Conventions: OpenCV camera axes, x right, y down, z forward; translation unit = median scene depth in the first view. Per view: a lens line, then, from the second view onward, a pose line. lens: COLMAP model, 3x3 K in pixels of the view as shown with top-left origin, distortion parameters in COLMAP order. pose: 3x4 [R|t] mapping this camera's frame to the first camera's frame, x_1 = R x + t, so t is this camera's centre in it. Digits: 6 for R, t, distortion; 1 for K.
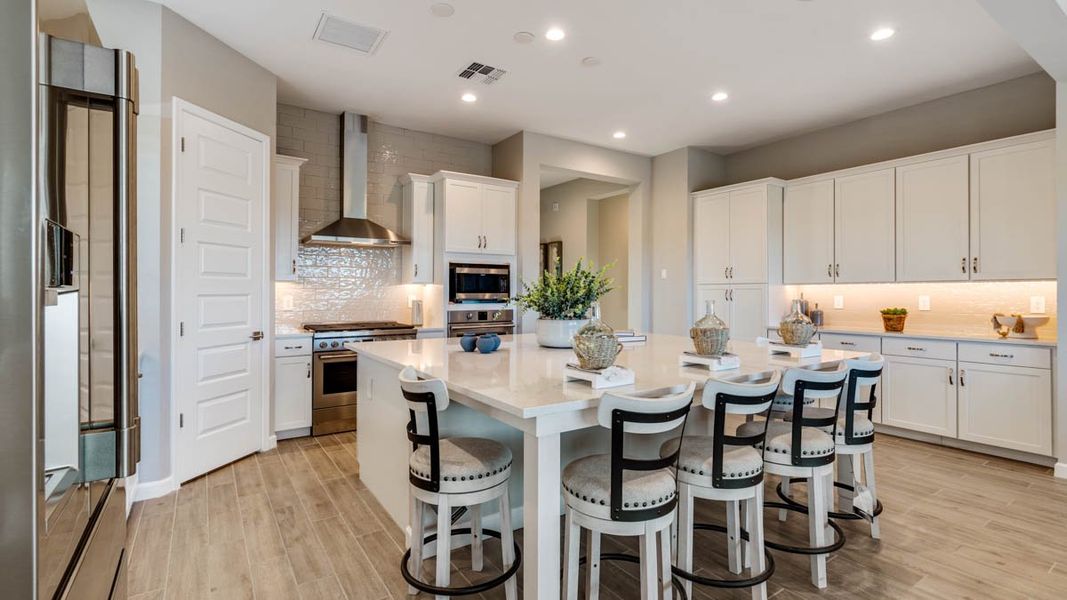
lens RADIAL K [[490.4, 0, 538.8], [0, 490.4, 297.3], [0, 0, 1]] dist [0.002873, -0.000254]
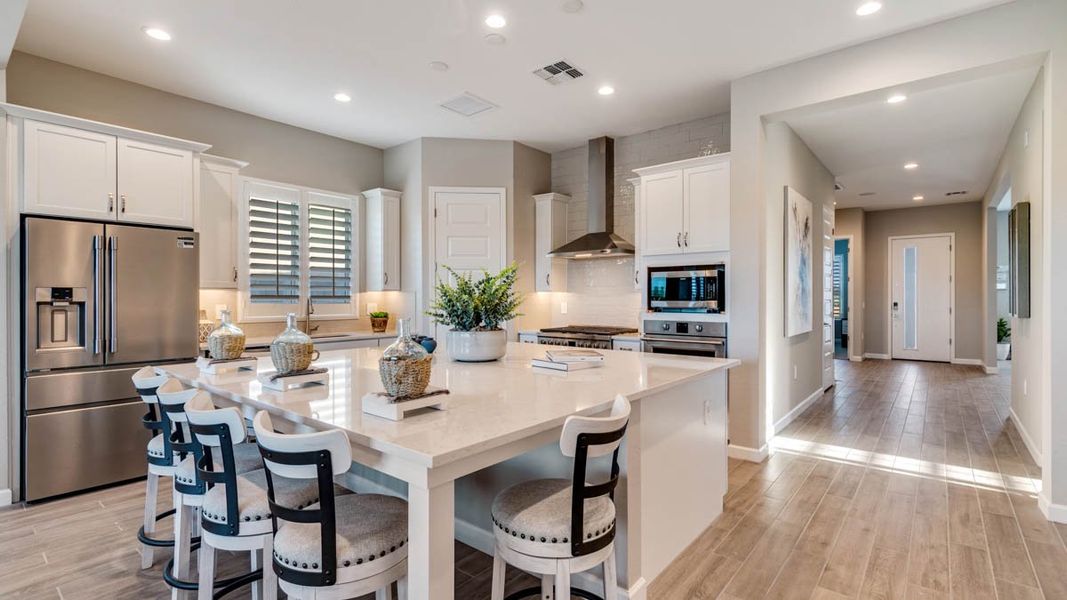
lens RADIAL K [[490.4, 0, 532.2], [0, 490.4, 301.9], [0, 0, 1]] dist [0.002873, -0.000254]
pose [[0.287414, 0.008324, -0.957770, 0.632518], [-0.005907, 0.999959, 0.006918, -0.011437], [0.957788, 0.003669, 0.287452, 0.531118]]
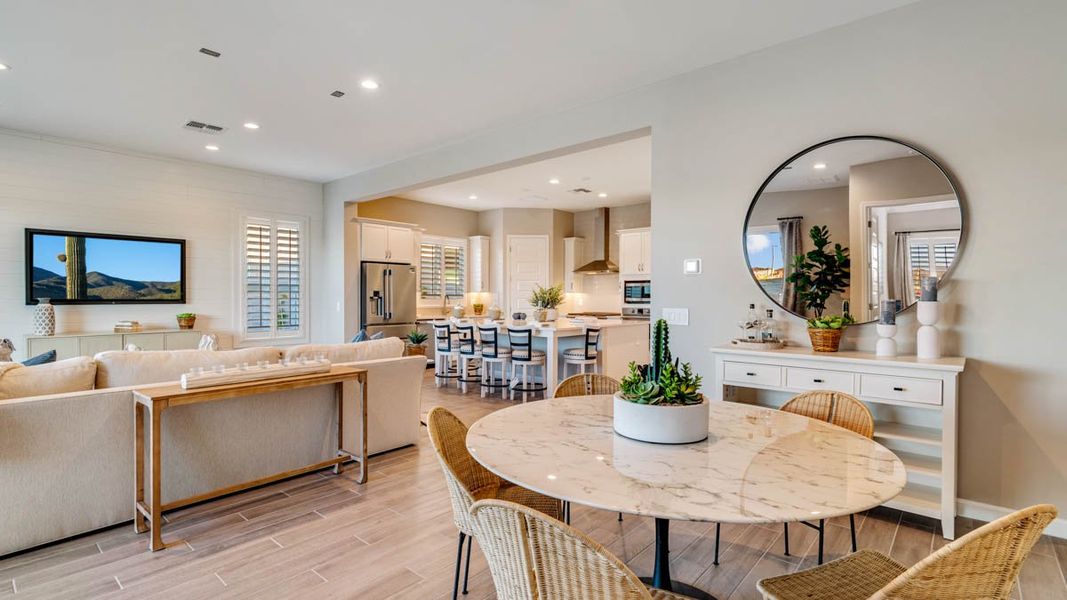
lens RADIAL K [[490.4, 0, 523.9], [0, 490.4, 318.8], [0, 0, 1]] dist [0.002873, -0.000254]
pose [[0.246609, 0.044512, -0.968092, 1.458047], [-0.009314, 0.999007, 0.043561, -0.006528], [0.969070, -0.001725, 0.246779, 0.206288]]
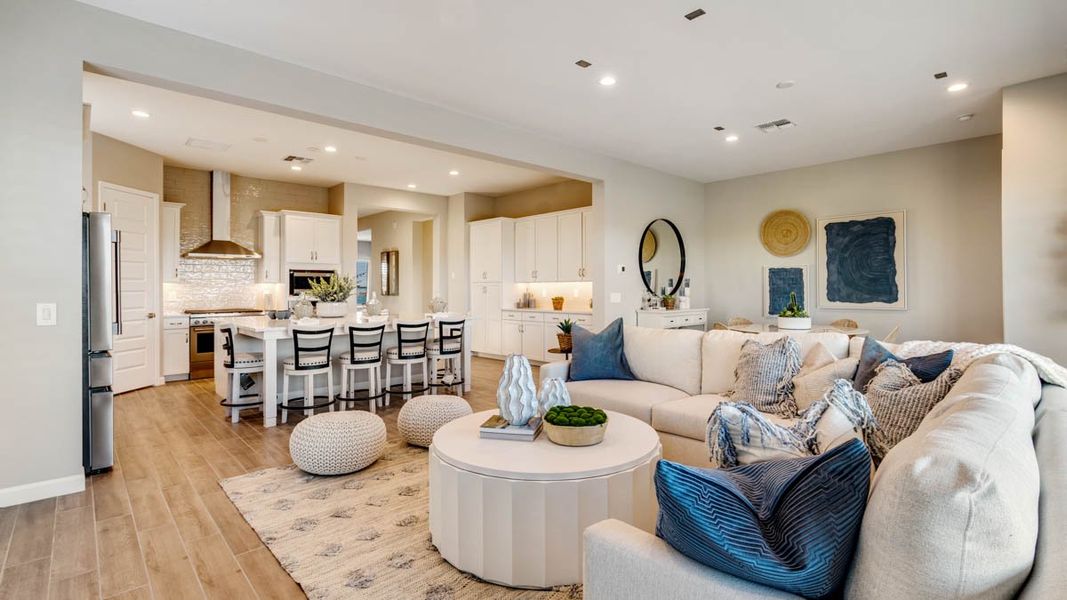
lens RADIAL K [[490.4, 0, 541.8], [0, 490.4, 292.8], [0, 0, 1]] dist [0.002873, -0.000254]
pose [[0.987268, -0.006873, 0.158920, 0.355264], [0.006653, 0.999976, 0.001918, 0.005062], [-0.158929, -0.000836, 0.987290, -0.646863]]
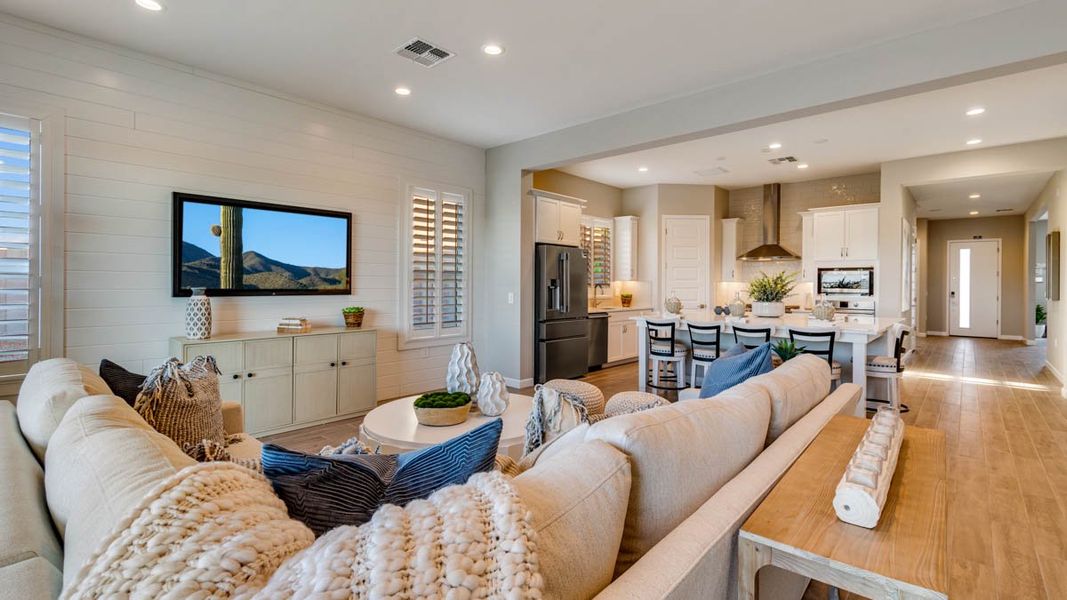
lens RADIAL K [[490.4, 0, 535.5], [0, 490.4, 287.9], [0, 0, 1]] dist [0.002873, -0.000254]
pose [[0.255813, 0.005230, -0.966712, 1.051958], [-0.012318, 0.999922, 0.002150, -0.002538], [0.966648, 0.011358, 0.255857, -0.221981]]
